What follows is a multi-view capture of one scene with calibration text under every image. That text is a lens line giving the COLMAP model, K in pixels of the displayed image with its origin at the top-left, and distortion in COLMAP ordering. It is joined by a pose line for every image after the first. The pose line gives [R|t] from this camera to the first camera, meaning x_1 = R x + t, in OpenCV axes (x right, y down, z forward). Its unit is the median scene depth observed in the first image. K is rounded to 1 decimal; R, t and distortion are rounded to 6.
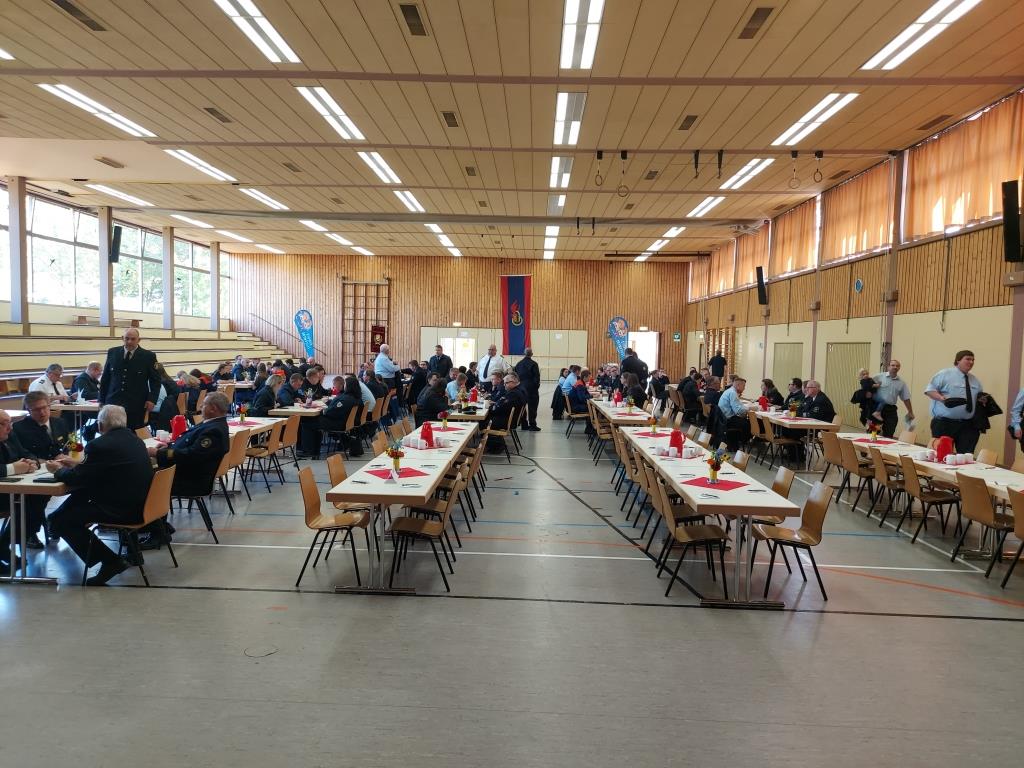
lens RADIAL K [[733.6, 0, 512.0], [0, 733.6, 384.0], [0, 0, 1]] dist [0.066463, -0.081119]
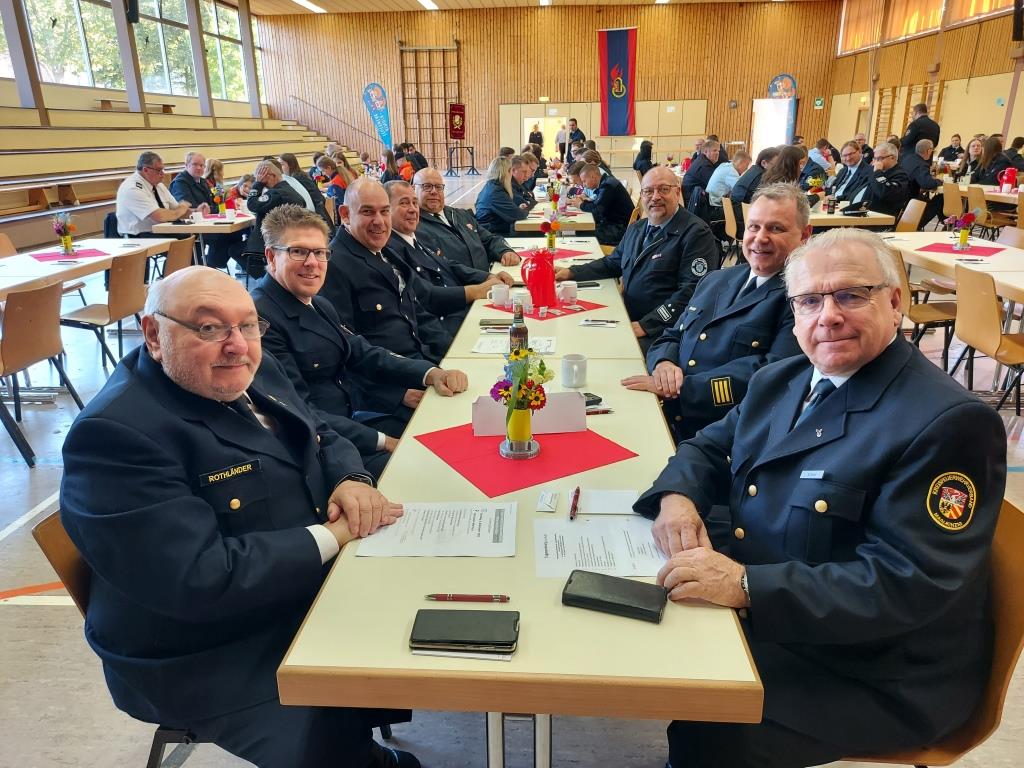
lens RADIAL K [[747.8, 0, 512.0], [0, 747.8, 384.0], [0, 0, 1]] dist [0.026136, -0.009426]
pose [[0.999085, -0.031975, -0.028401, -0.100915], [0.038378, 0.963354, 0.265472, 0.000553], [0.018872, -0.266320, 0.963700, 0.121853]]
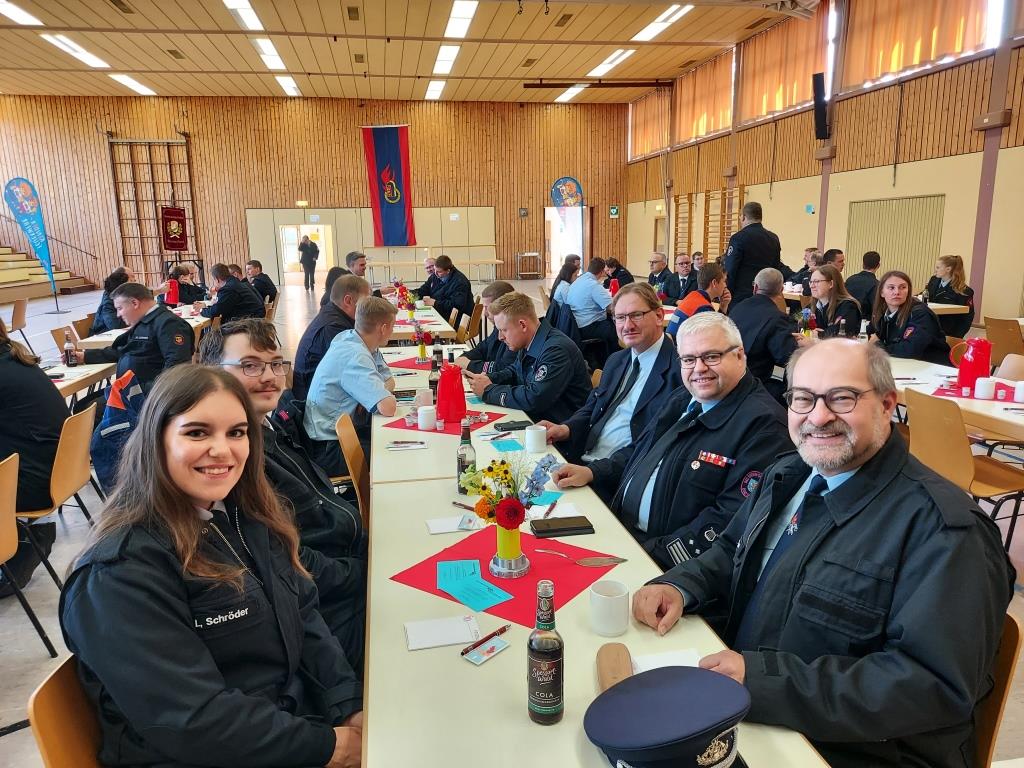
lens RADIAL K [[733.6, 0, 512.0], [0, 733.6, 384.0], [0, 0, 1]] dist [0.066463, -0.081119]
pose [[0.978983, -0.079694, 0.187728, -0.028014], [0.052121, 0.987689, 0.147489, -0.007981], [-0.197171, -0.134605, 0.971084, 0.292619]]
